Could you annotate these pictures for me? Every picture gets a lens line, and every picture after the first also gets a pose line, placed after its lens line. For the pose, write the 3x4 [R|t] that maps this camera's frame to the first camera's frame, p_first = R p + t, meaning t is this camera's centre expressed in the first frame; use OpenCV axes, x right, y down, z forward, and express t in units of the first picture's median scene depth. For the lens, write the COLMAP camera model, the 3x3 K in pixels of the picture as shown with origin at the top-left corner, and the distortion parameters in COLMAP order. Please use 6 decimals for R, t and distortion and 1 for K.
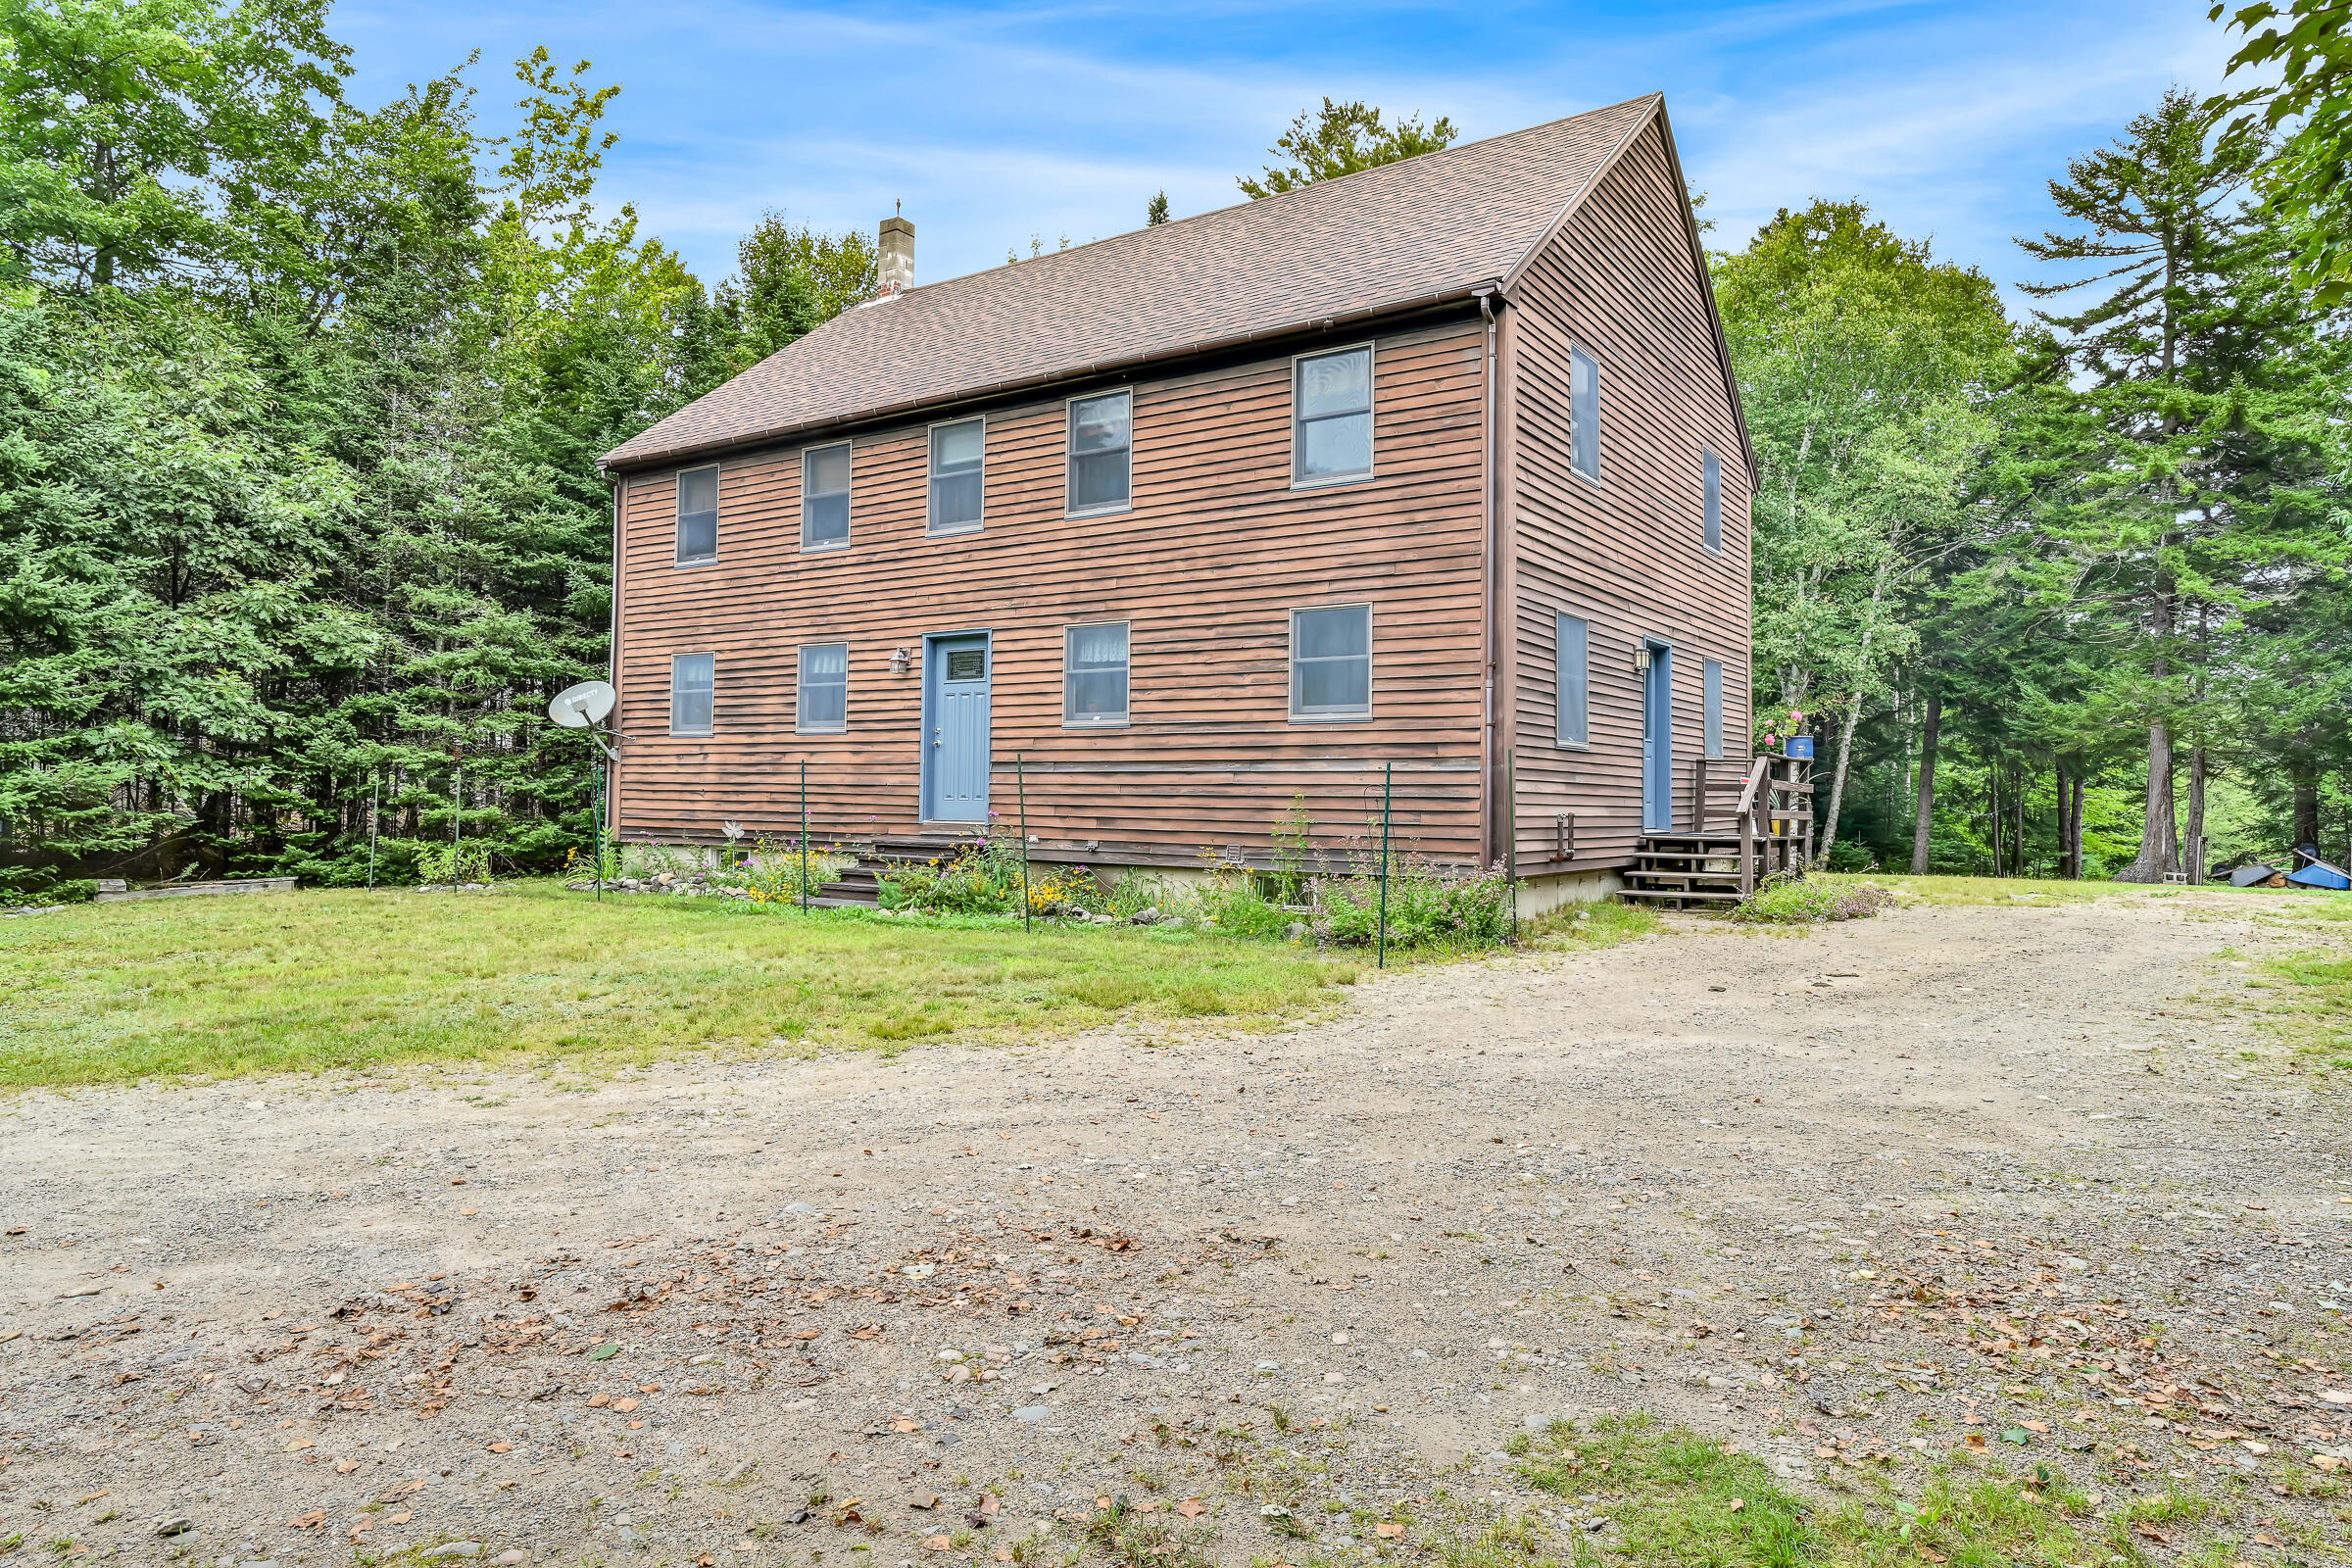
lens RADIAL K [[1457.6, 0, 1181.4], [0, 1457.6, 772.1], [0, 0, 1]] dist [-0.004935, 0.004662]
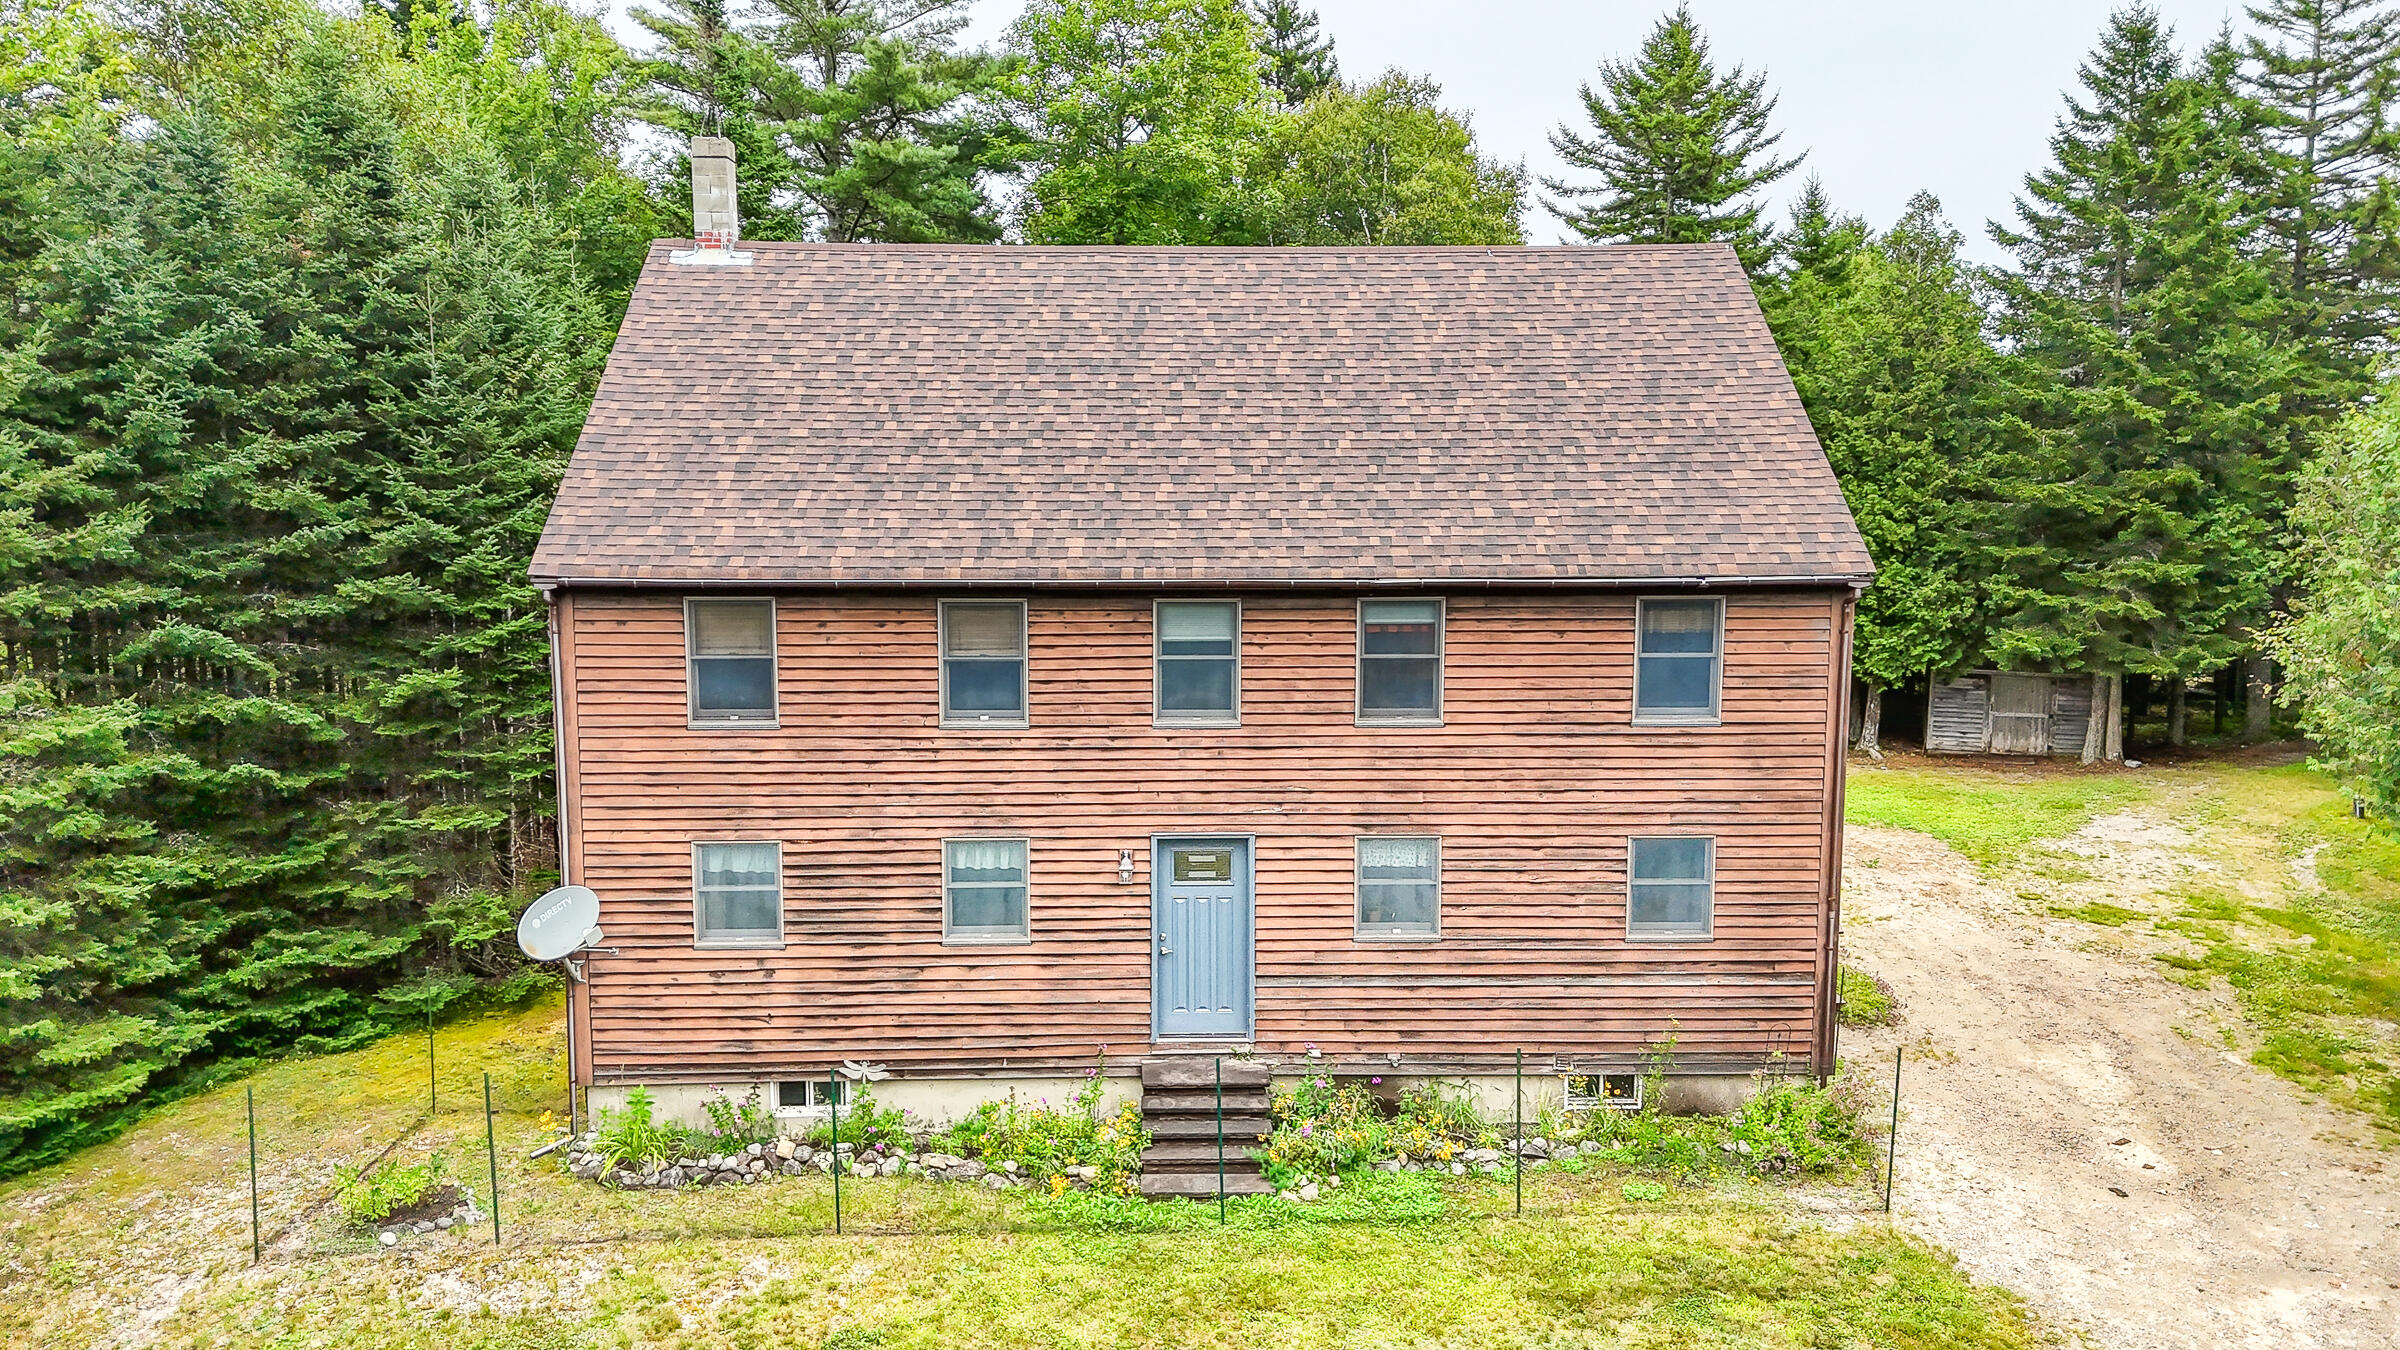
lens RADIAL K [[1846.8, 0, 1193.2], [0, 1846.8, 681.0], [0, 0, 1]] dist [0.113623, 0.000829]
pose [[0.800380, -0.090938, 0.592556, -0.880951], [-0.005957, 0.987173, 0.159544, -0.396867], [-0.599464, -0.131226, 0.789571, 0.121941]]
